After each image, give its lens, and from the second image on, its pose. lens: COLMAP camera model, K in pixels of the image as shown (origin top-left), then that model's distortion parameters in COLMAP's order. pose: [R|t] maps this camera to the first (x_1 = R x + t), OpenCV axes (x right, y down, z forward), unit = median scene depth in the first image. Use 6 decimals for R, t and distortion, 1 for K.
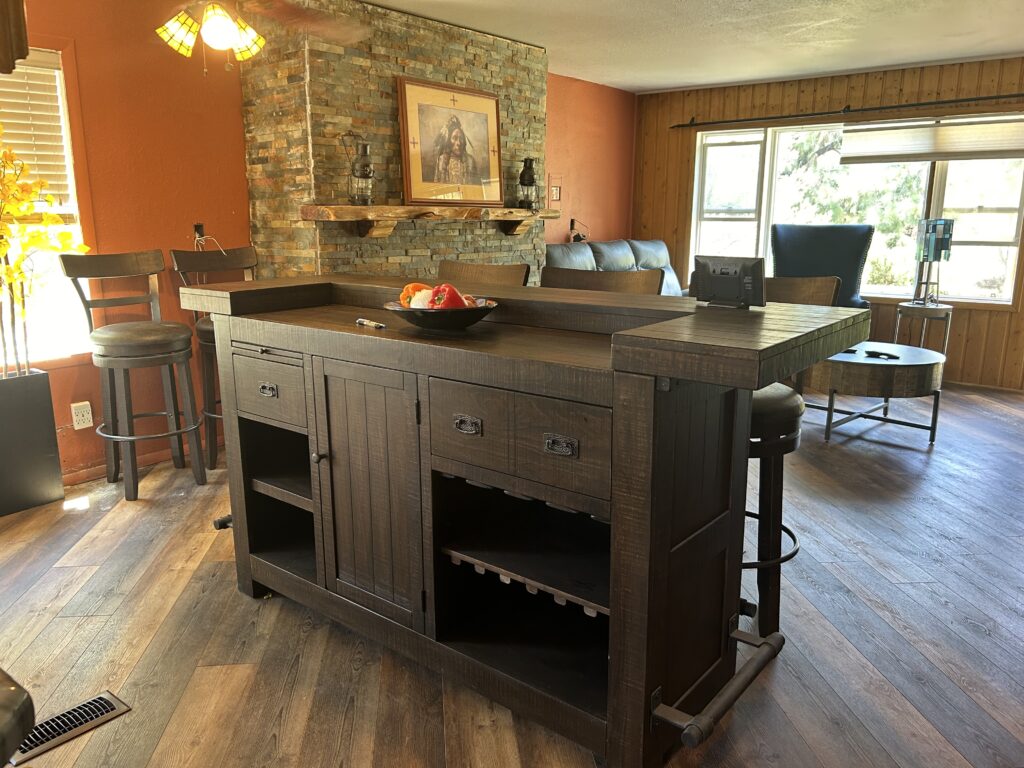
lens RADIAL K [[781.2, 0, 512.0], [0, 781.2, 384.0], [0, 0, 1]] dist [0.043067, -0.050637]
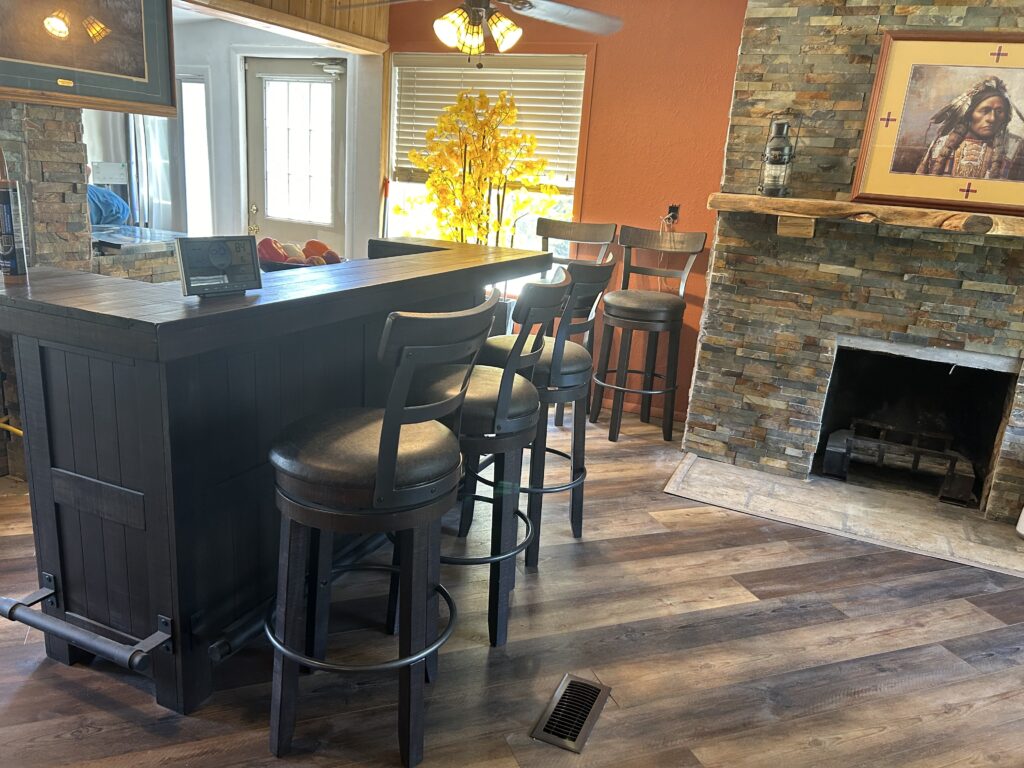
lens RADIAL K [[781.2, 0, 512.0], [0, 781.2, 384.0], [0, 0, 1]] dist [0.043067, -0.050637]
pose [[0.252065, 0.280671, -0.926114, 1.343152], [-0.275993, 0.938119, 0.209191, -0.321156], [0.927519, 0.202871, 0.313930, 1.197004]]
